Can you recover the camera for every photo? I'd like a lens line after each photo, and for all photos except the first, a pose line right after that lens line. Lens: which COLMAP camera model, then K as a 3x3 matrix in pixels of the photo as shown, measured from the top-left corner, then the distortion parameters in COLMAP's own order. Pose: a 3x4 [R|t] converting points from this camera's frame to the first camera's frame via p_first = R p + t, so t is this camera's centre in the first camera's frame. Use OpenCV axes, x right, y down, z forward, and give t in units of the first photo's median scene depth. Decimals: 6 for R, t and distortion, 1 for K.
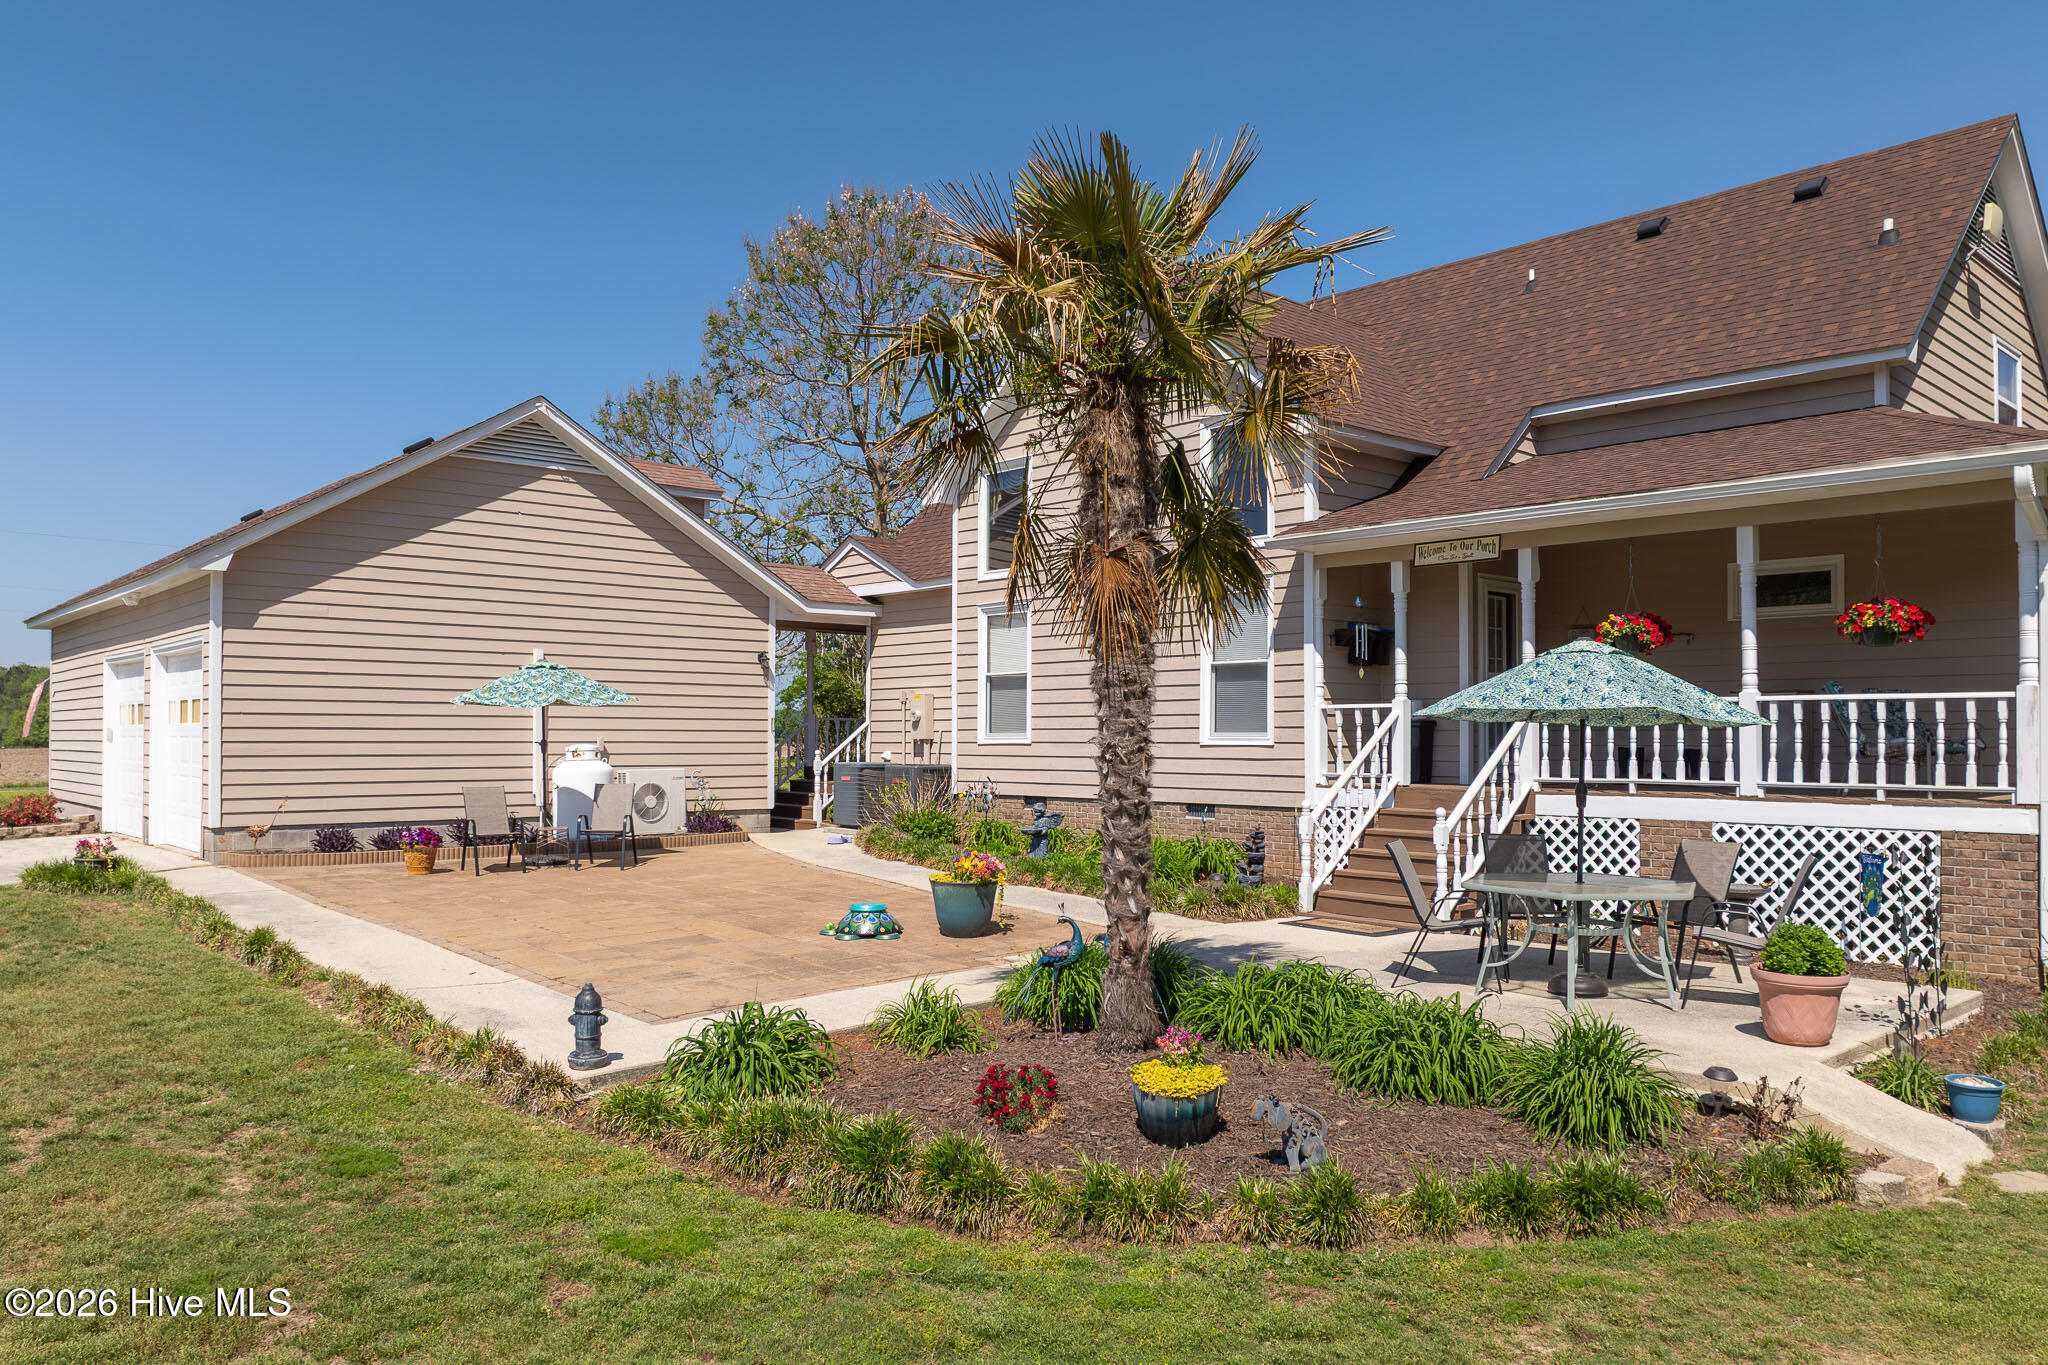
lens RADIAL K [[1464.3, 0, 1033.8], [0, 1464.3, 724.2], [0, 0, 1]] dist [-0.033779, -0.003982]
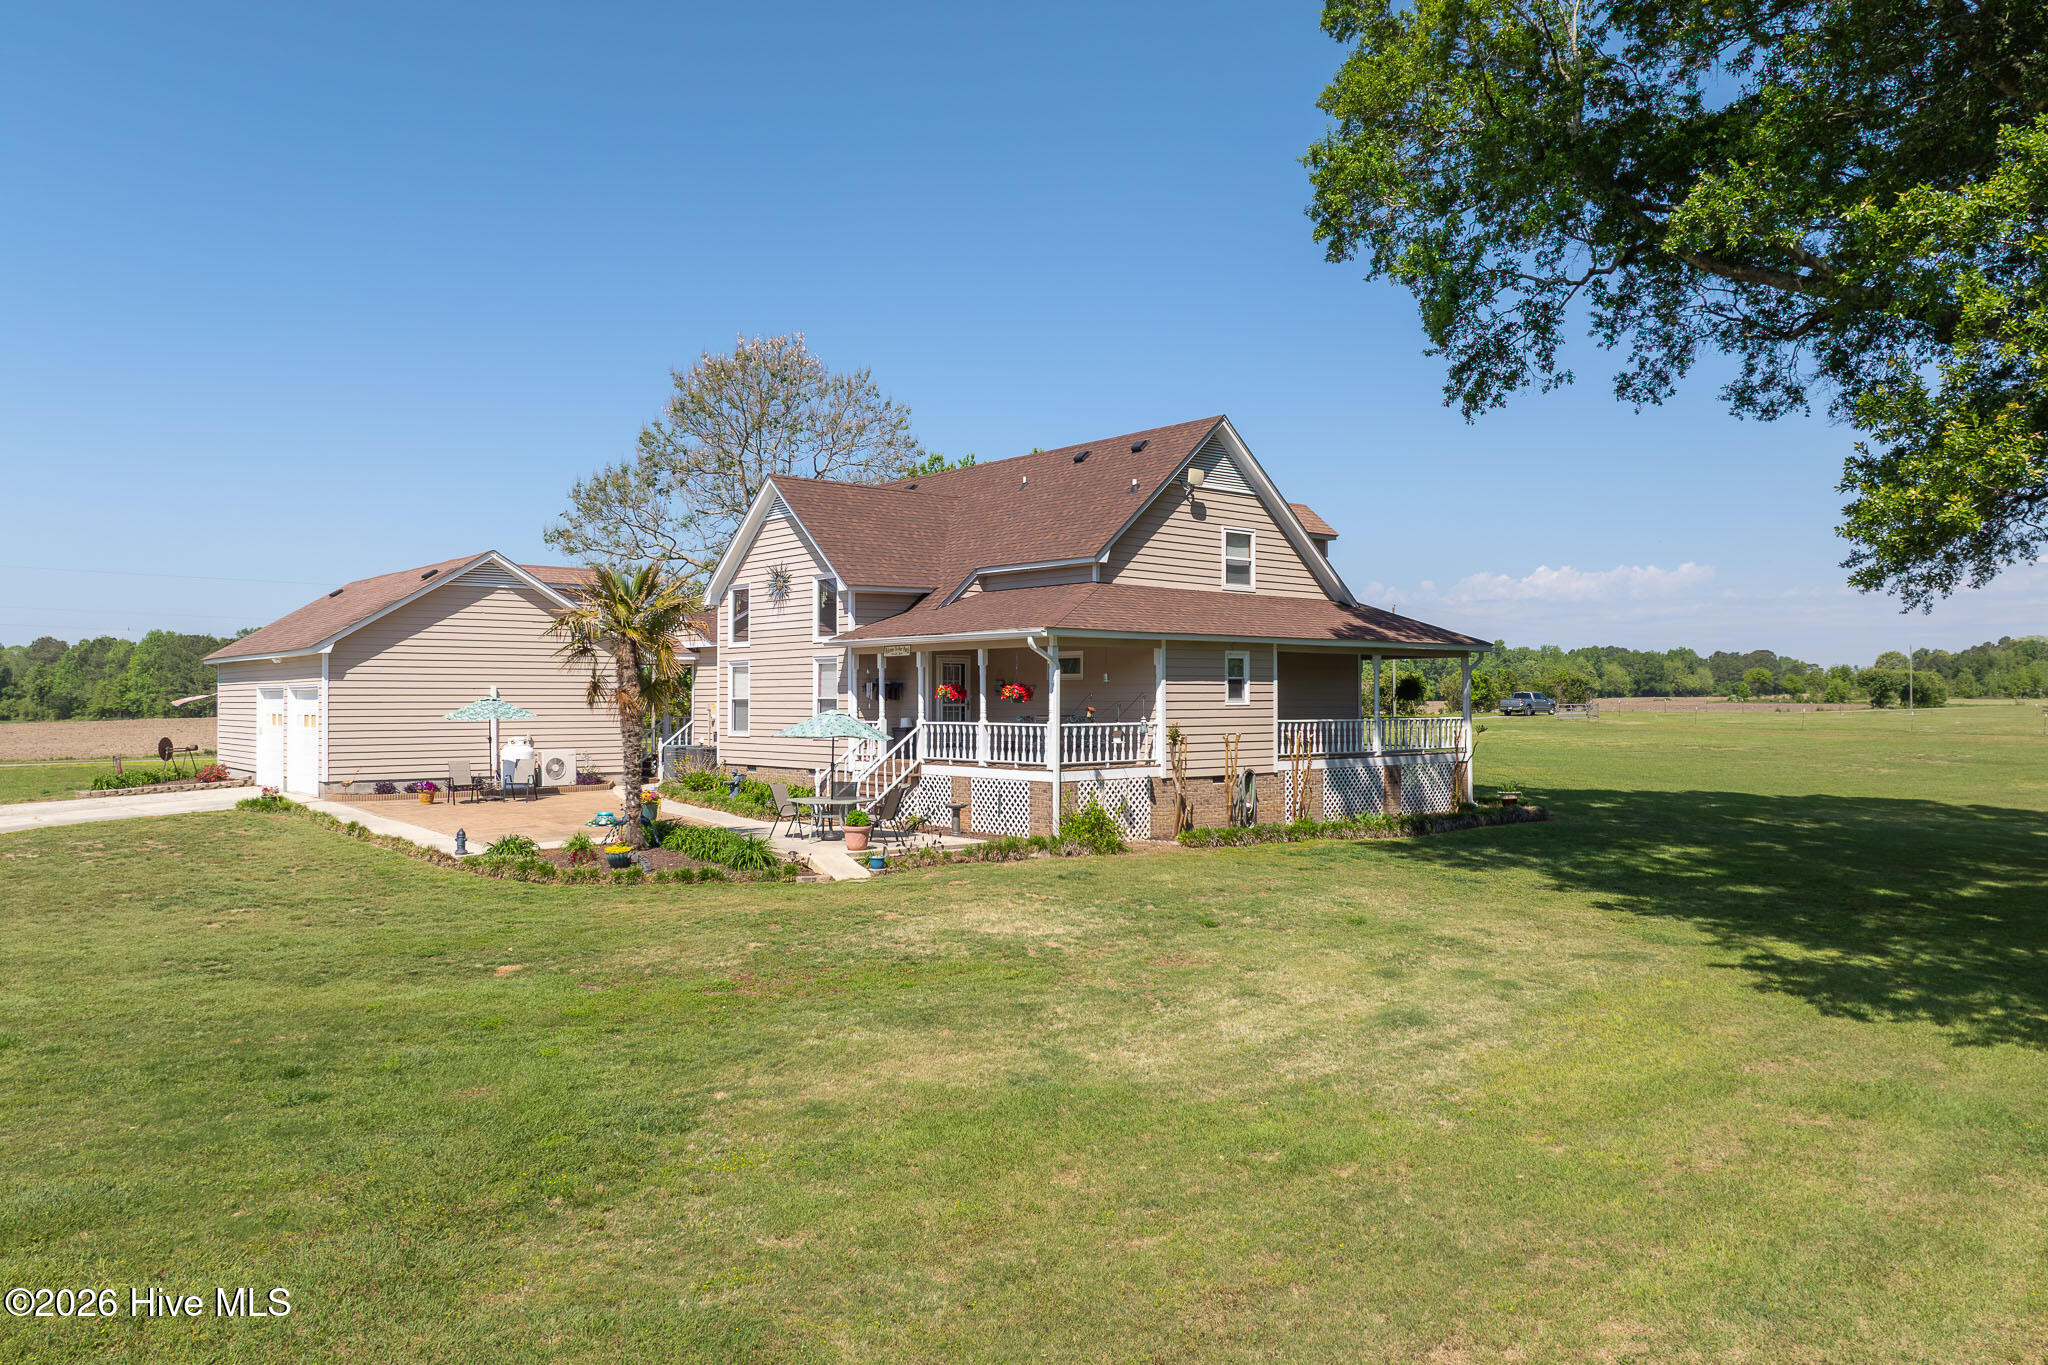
lens RADIAL K [[1464.3, 0, 1033.0], [0, 1464.3, 678.6], [0, 0, 1]] dist [-0.033779, -0.003982]
pose [[0.999374, -0.004101, -0.035133, 0.470149], [0.003929, 0.999980, -0.004949, -0.055526], [0.035153, 0.004808, 0.999370, -0.947036]]
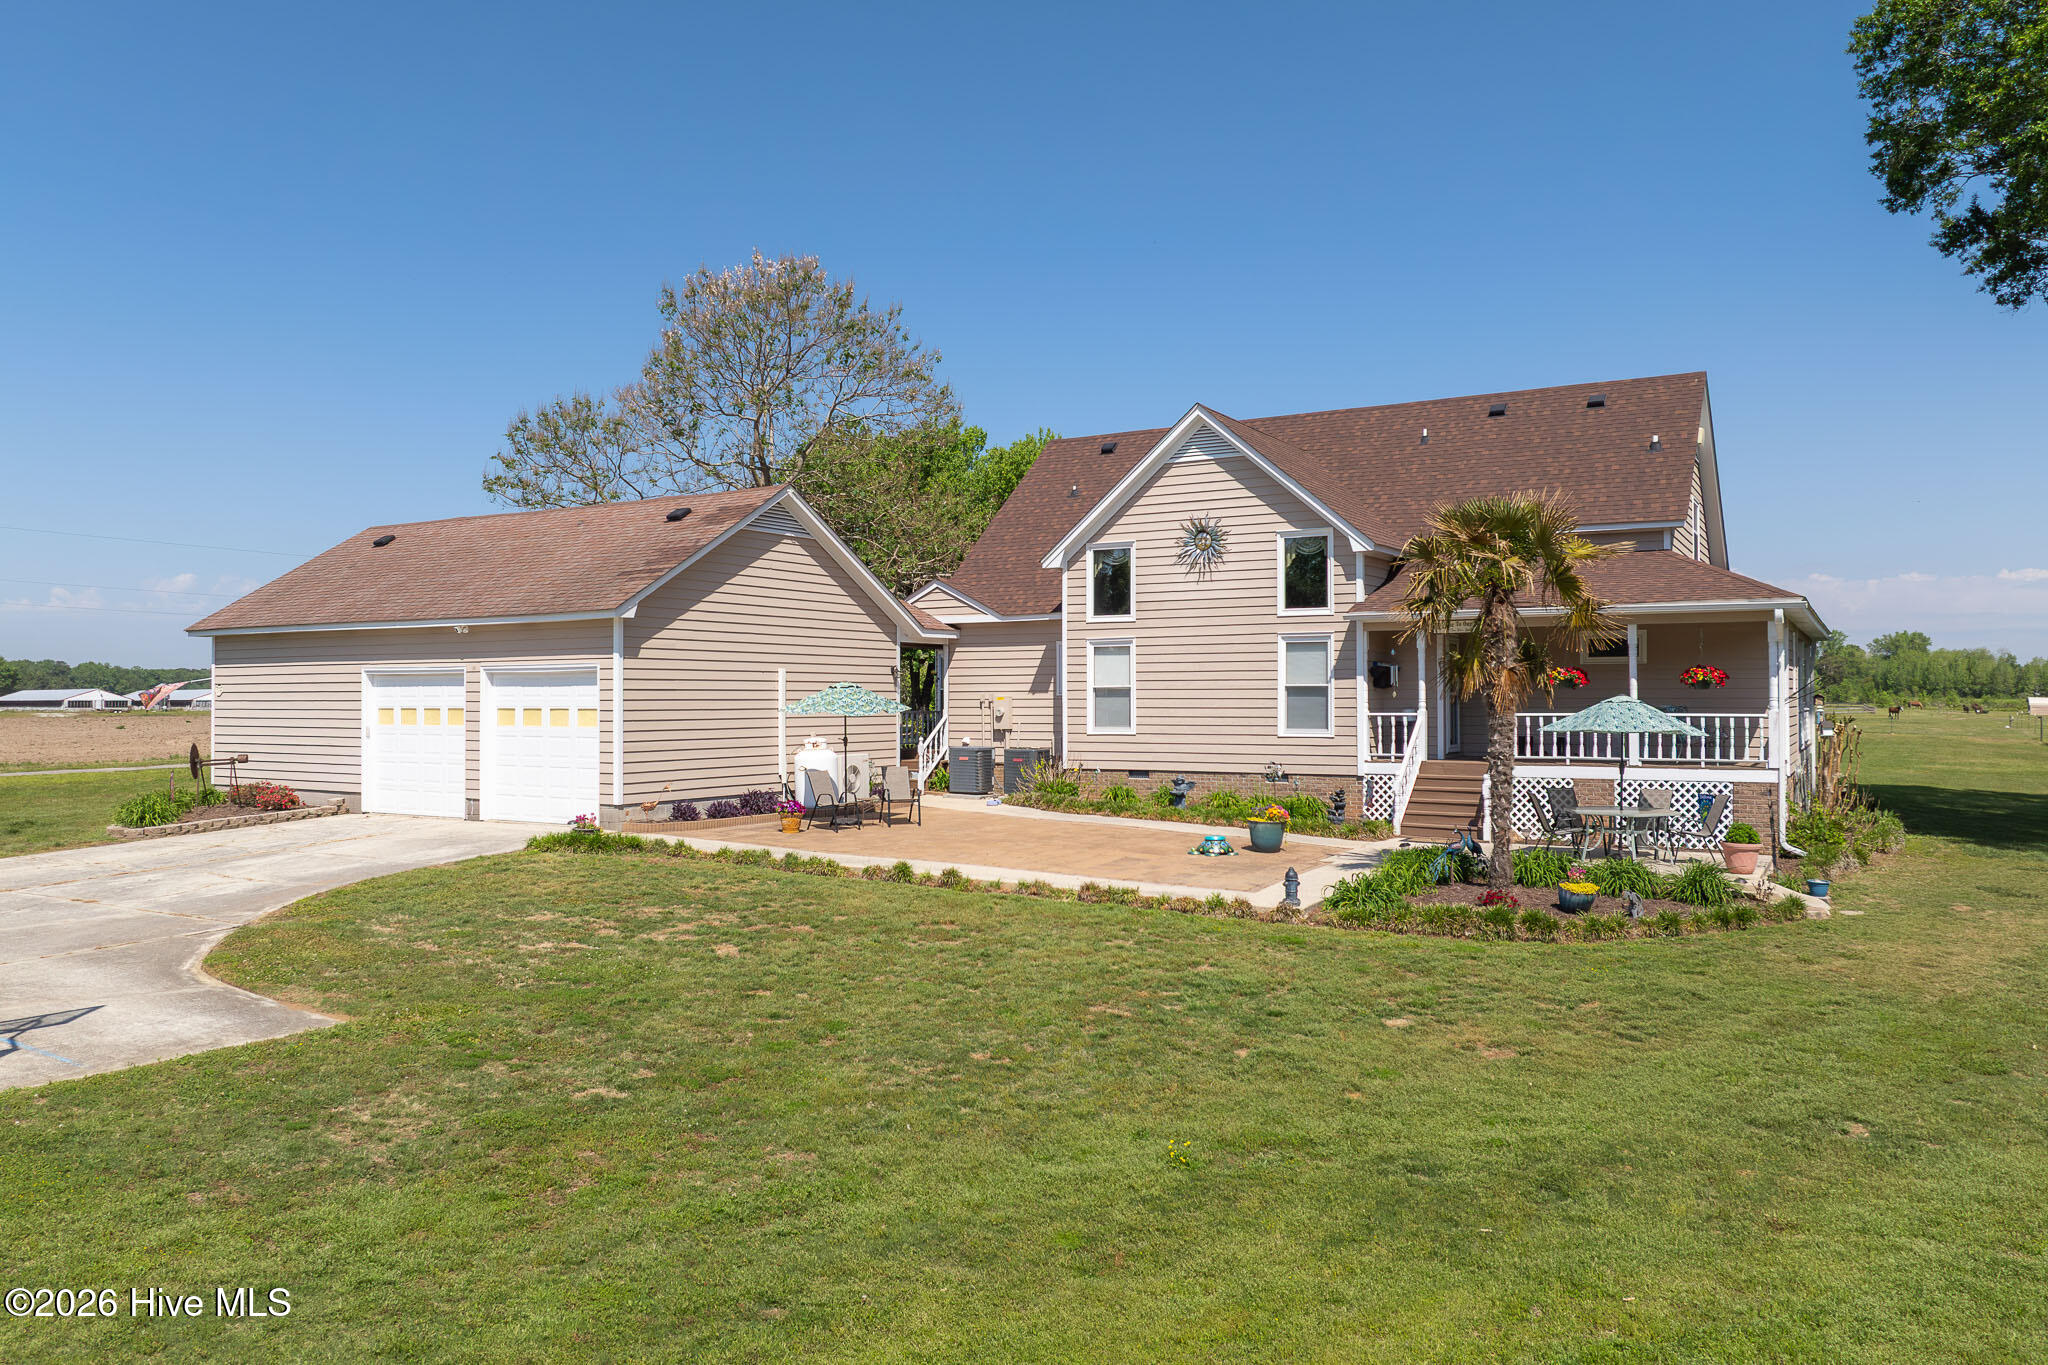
lens RADIAL K [[1464.3, 0, 1026.3], [0, 1464.3, 694.9], [0, 0, 1]] dist [-0.033779, -0.003982]
pose [[0.955676, -0.002274, 0.294412, -0.601060], [0.000318, 0.999978, 0.006692, -0.040793], [-0.294421, -0.006302, 0.955655, -0.428121]]
